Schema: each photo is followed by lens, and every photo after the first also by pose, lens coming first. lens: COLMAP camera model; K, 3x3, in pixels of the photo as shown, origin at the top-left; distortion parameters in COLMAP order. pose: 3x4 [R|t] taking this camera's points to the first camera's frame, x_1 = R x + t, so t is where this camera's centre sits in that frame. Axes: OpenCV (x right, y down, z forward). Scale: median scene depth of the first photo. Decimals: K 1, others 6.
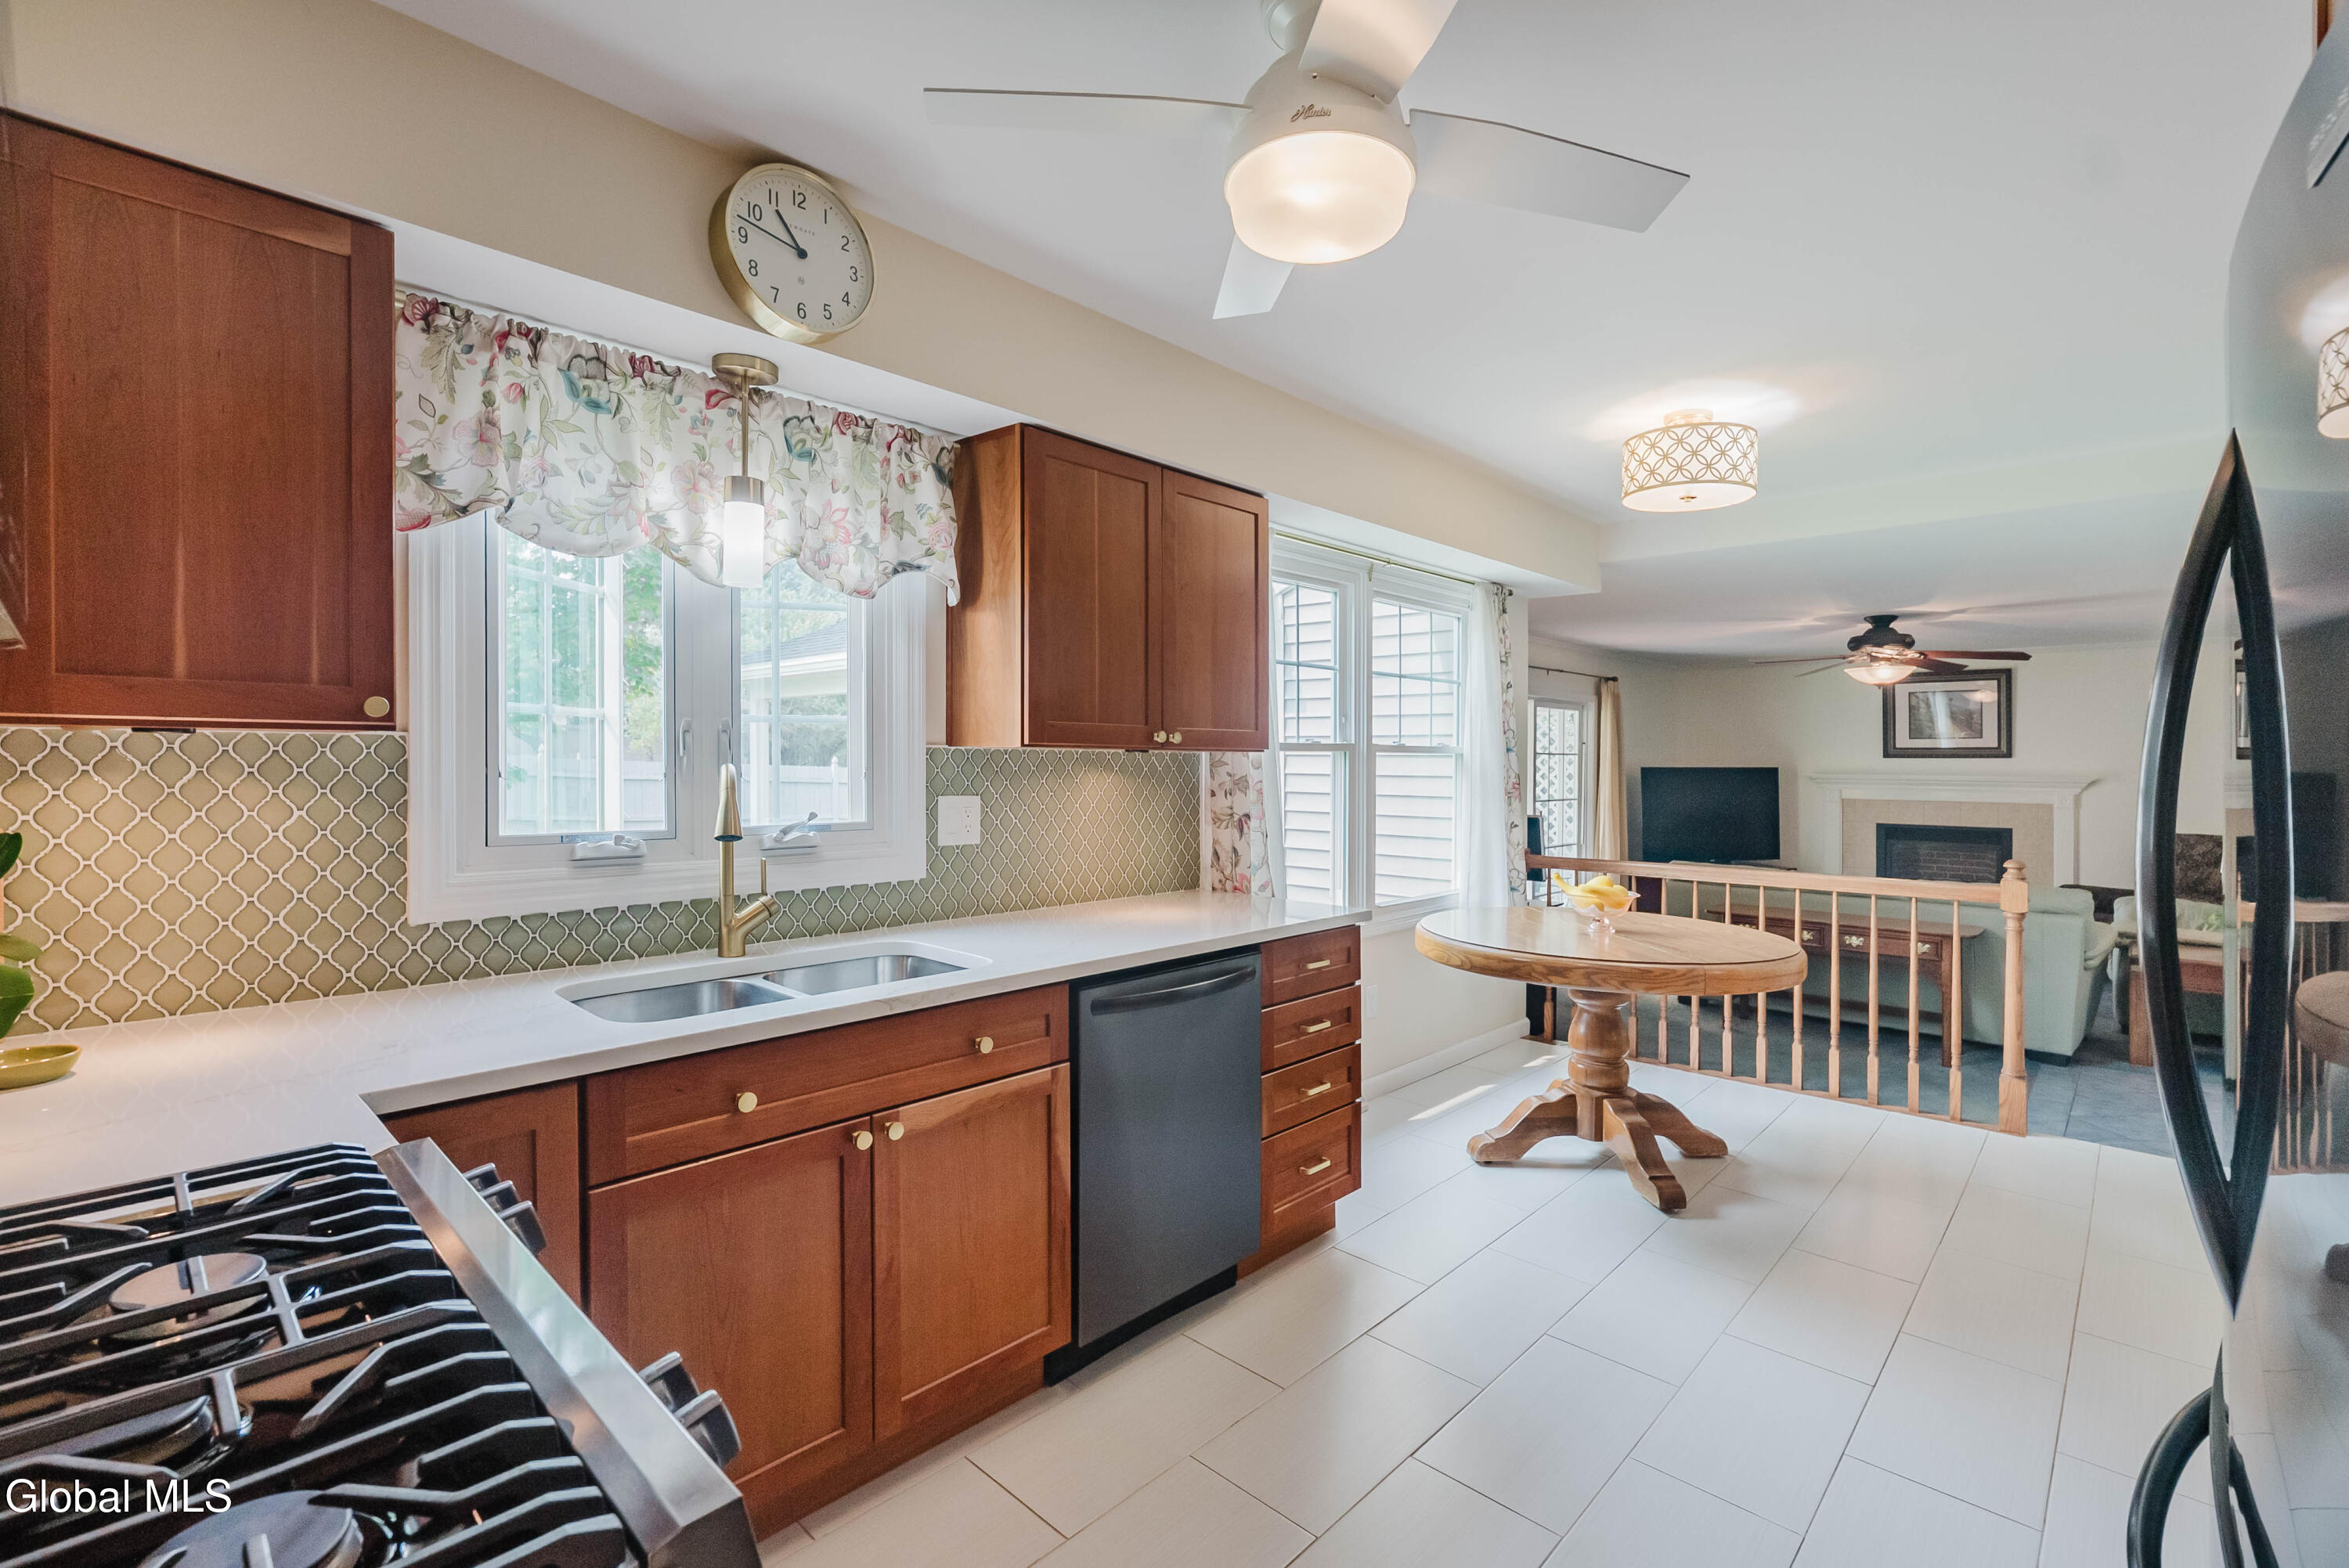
lens RADIAL K [[1044.3, 0, 1147.5], [0, 1044.3, 740.4], [0, 0, 1]] dist [-0.008775, 0.000709]
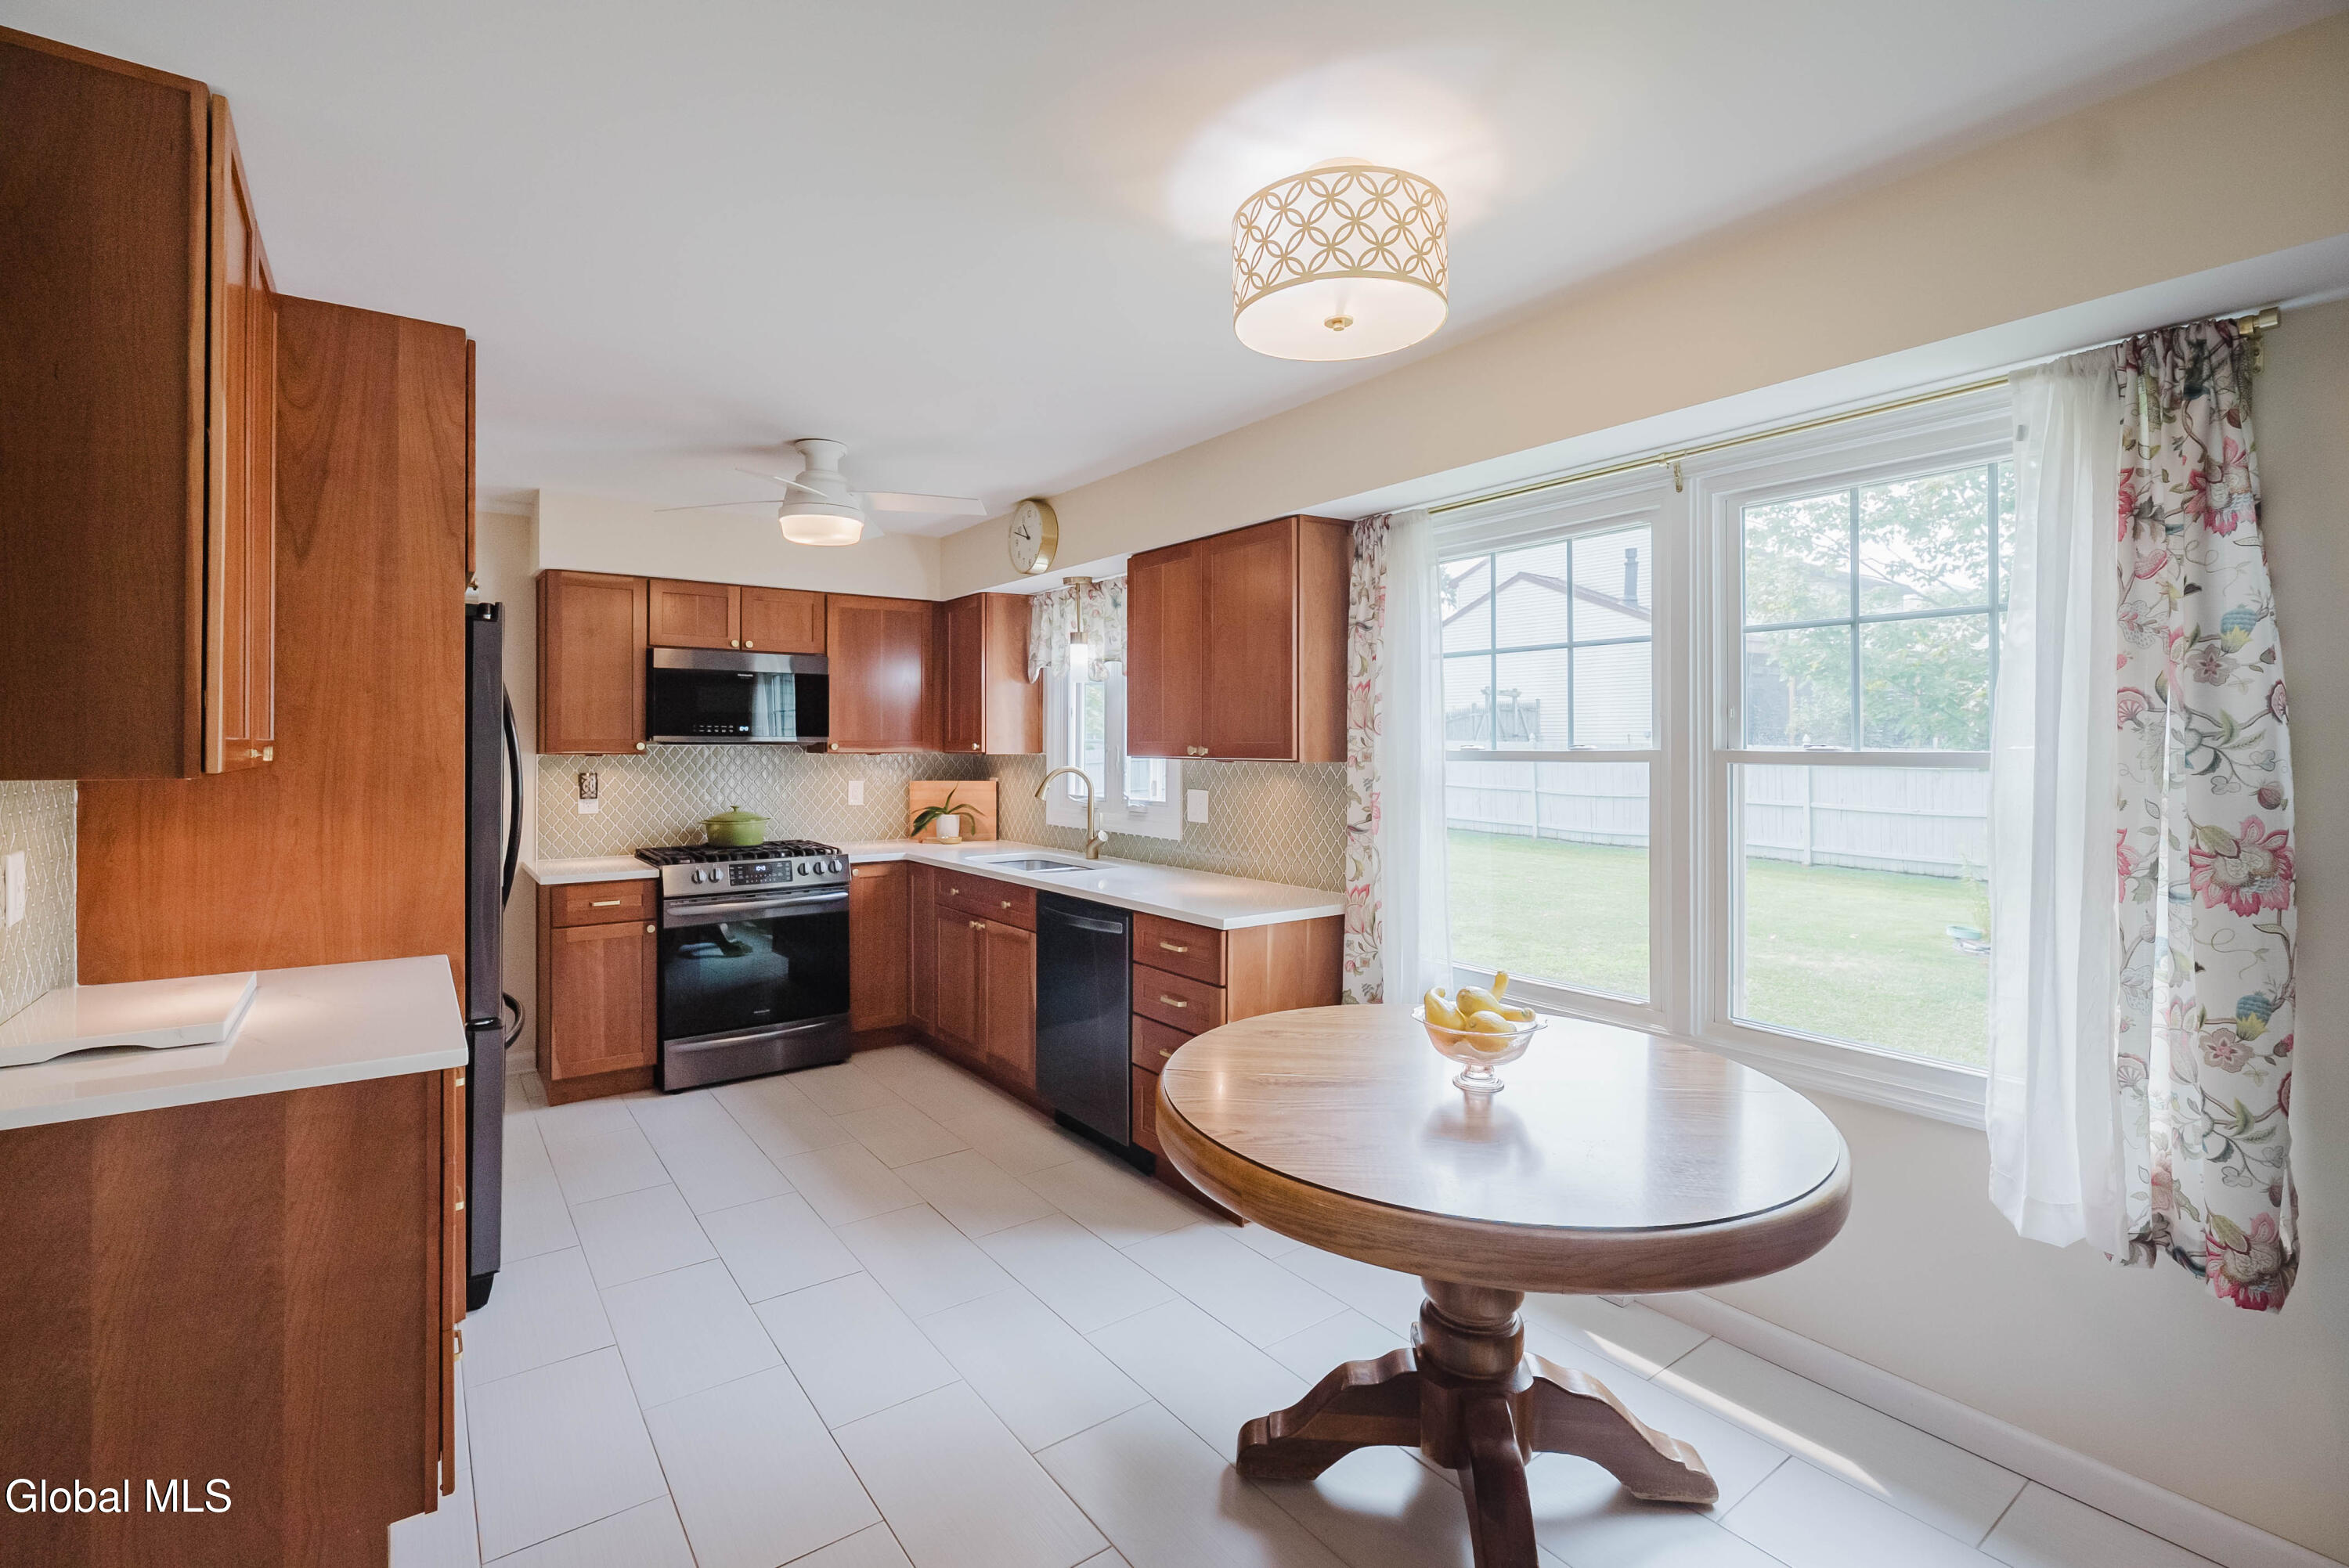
lens RADIAL K [[1044.3, 0, 1167.6], [0, 1044.3, 713.7], [0, 0, 1]] dist [-0.008775, 0.000709]
pose [[-0.159186, -0.038353, -0.986503, 1.116729], [0.012247, 0.999091, -0.040819, 0.003304], [0.987173, -0.018580, -0.158571, 1.007207]]
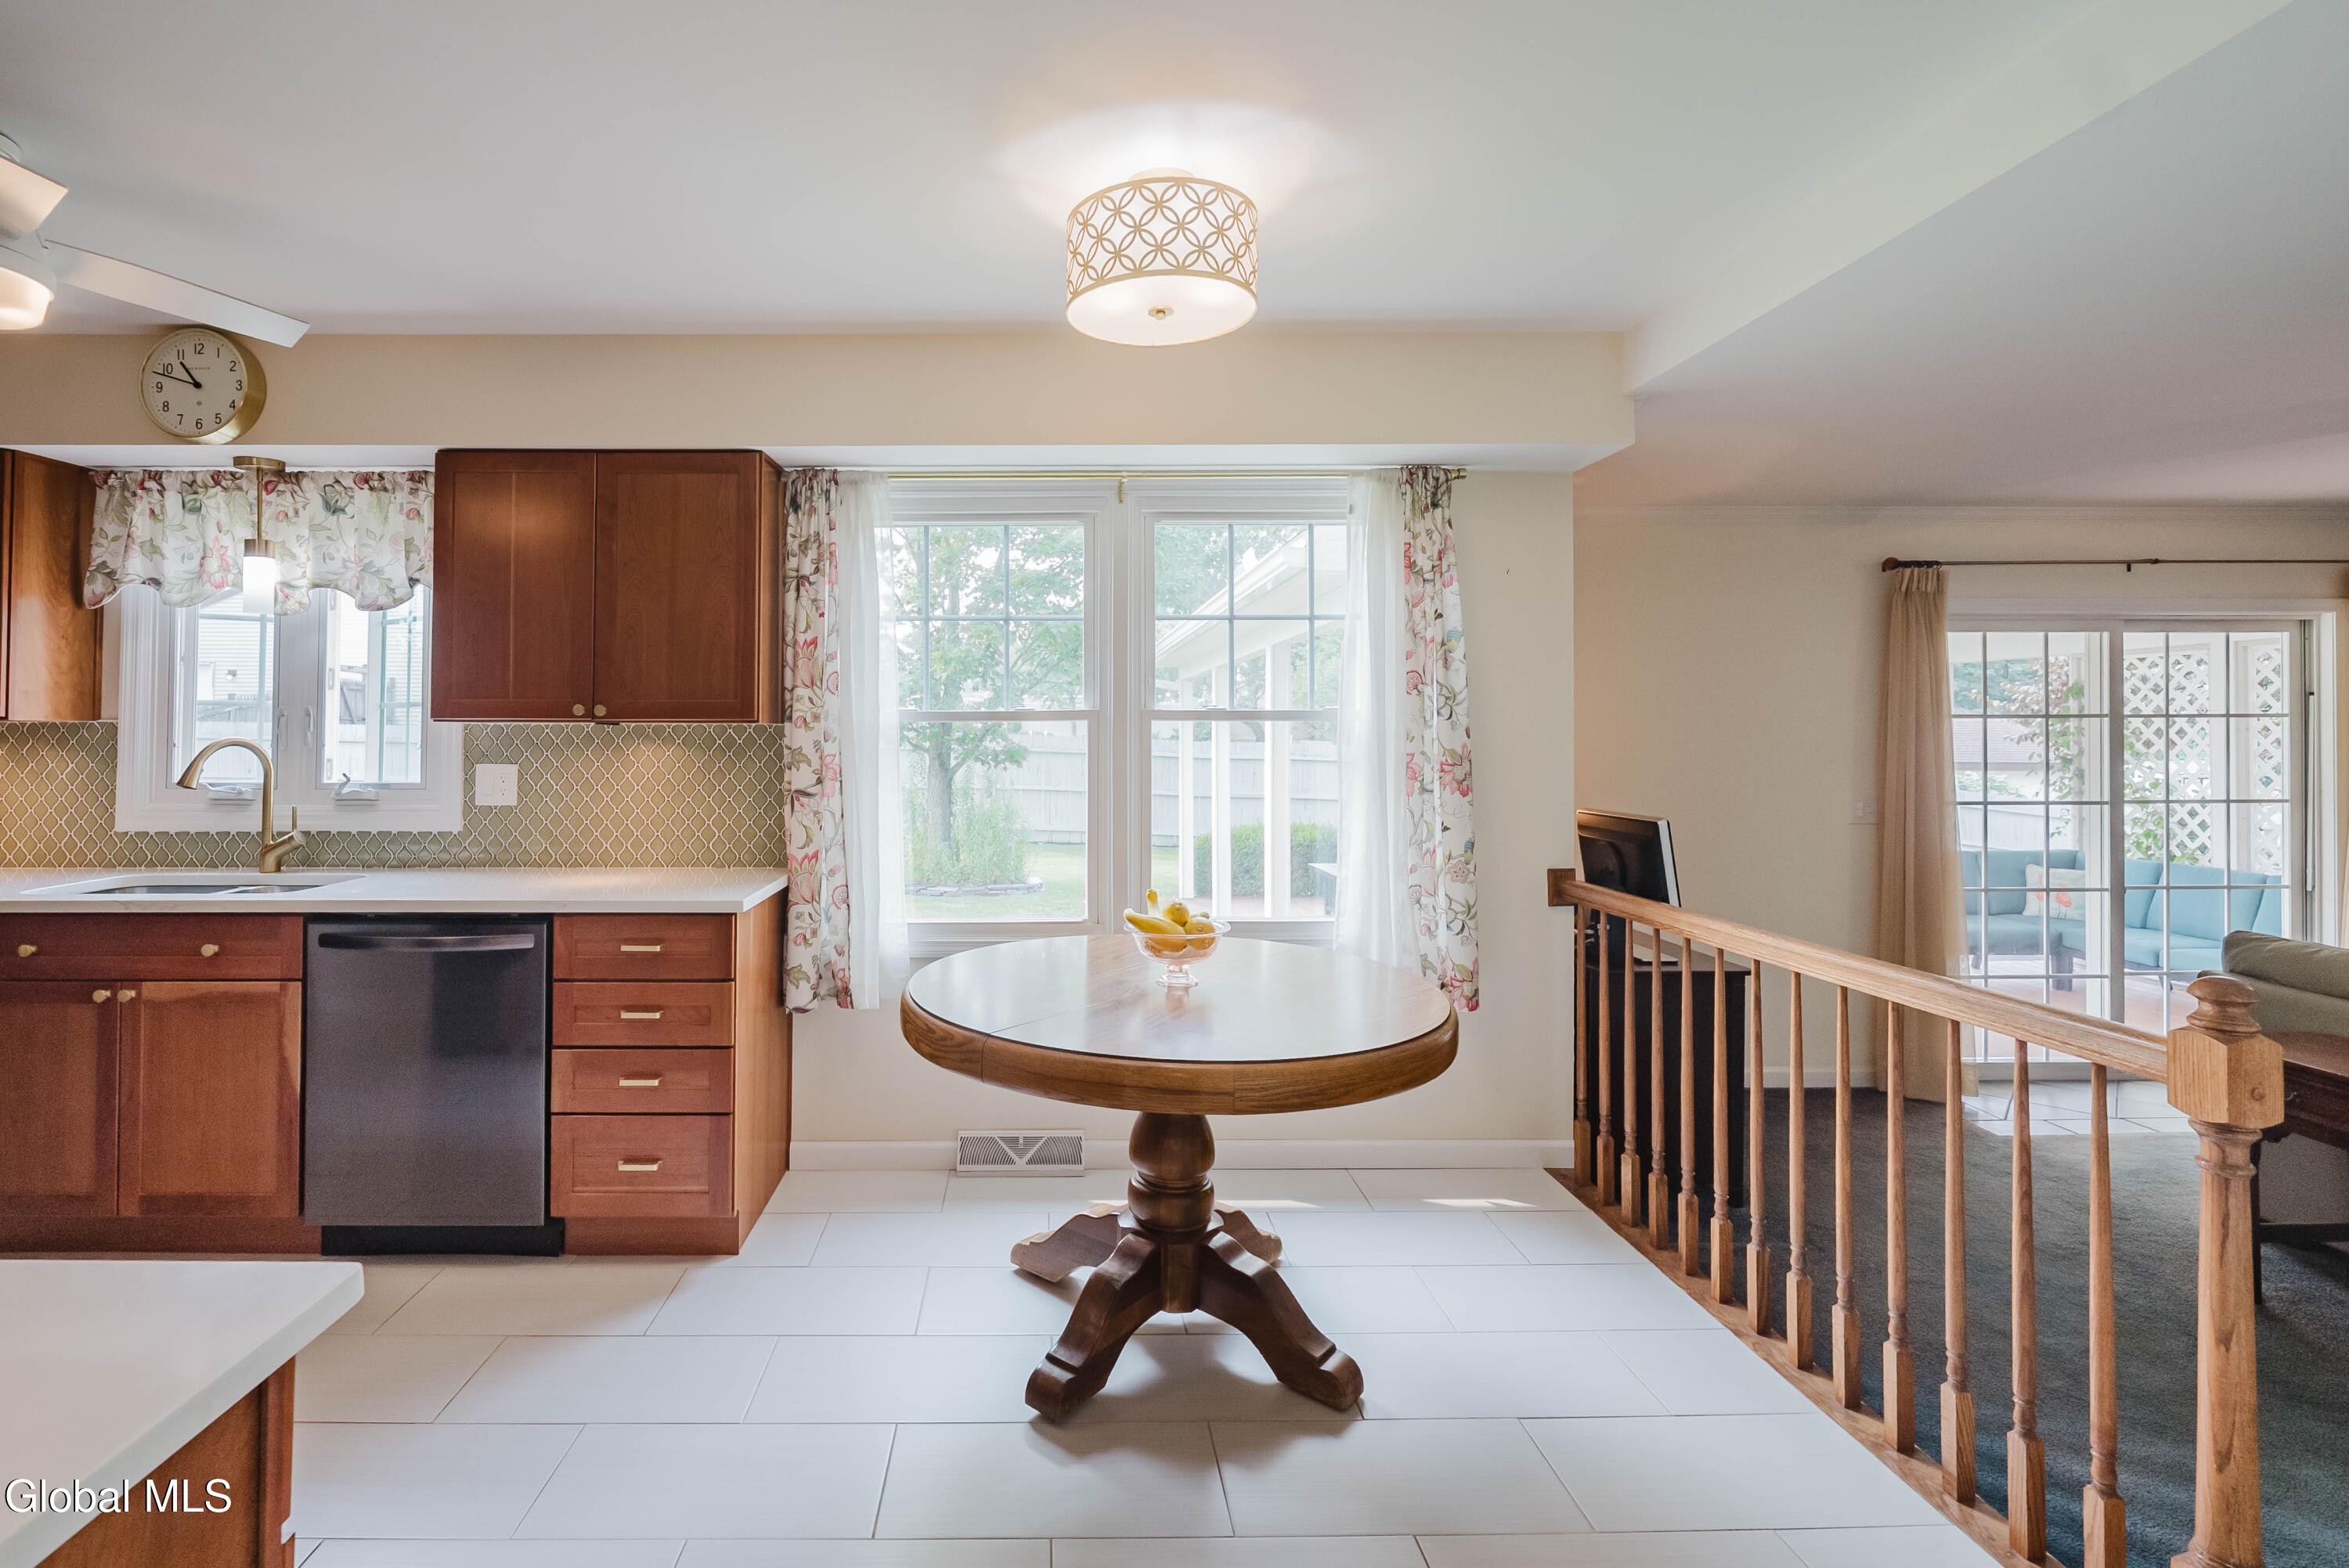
lens RADIAL K [[1044.3, 0, 1029.8], [0, 1044.3, 696.6], [0, 0, 1]] dist [-0.008775, 0.000709]
pose [[0.700474, -0.037084, -0.712714, 0.918628], [0.018214, 0.999253, -0.034092, 0.023476], [0.713446, 0.010899, 0.700626, 0.502236]]
